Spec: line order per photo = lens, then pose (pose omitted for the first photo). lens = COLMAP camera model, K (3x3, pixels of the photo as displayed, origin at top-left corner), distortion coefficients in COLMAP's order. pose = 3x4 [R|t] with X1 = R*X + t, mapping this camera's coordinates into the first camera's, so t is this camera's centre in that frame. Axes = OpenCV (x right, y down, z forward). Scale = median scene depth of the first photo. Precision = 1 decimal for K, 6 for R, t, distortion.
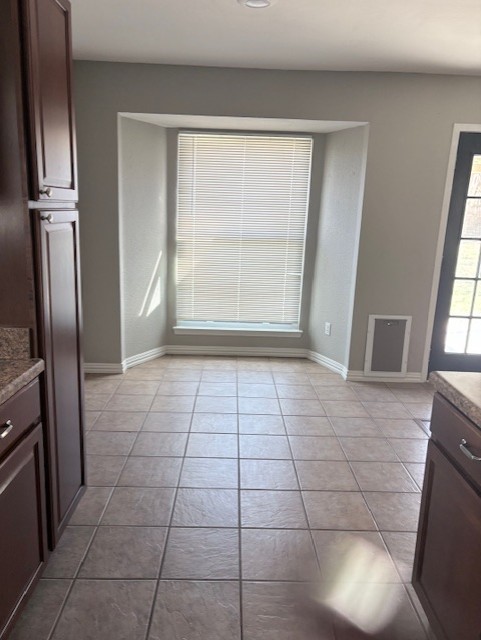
lens RADIAL K [[479.9, 0, 240.5], [0, 479.9, 320.0], [0, 0, 1]] dist [0.030457, -0.033855]
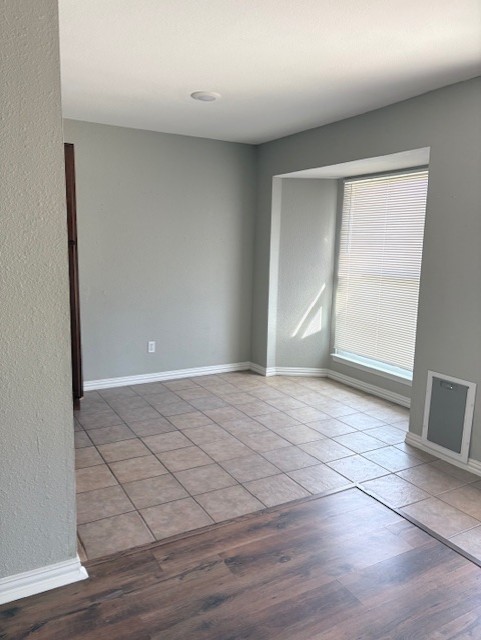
lens RADIAL K [[487.7, 0, 253.8], [0, 487.7, 319.1], [0, 0, 1]] dist [0.036831, -0.006717]
pose [[0.504729, 0.114821, -0.855608, 0.775296], [-0.204131, 0.978882, 0.010945, -0.041581], [0.838796, 0.169132, 0.517509, 0.276183]]
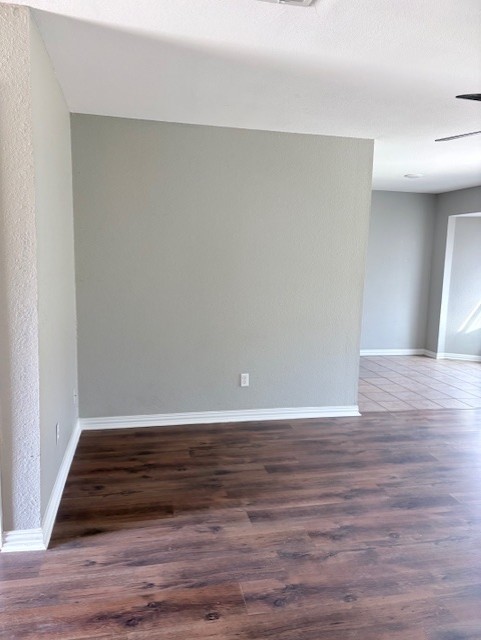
lens RADIAL K [[496.2, 0, 240.5], [0, 496.2, 320.0], [0, 0, 1]] dist [-0.045218, -0.001341]
pose [[0.207682, 0.100068, -0.973065, 1.253215], [-0.245576, 0.968230, 0.047157, 0.060921], [0.946869, 0.229168, 0.225658, -0.091960]]
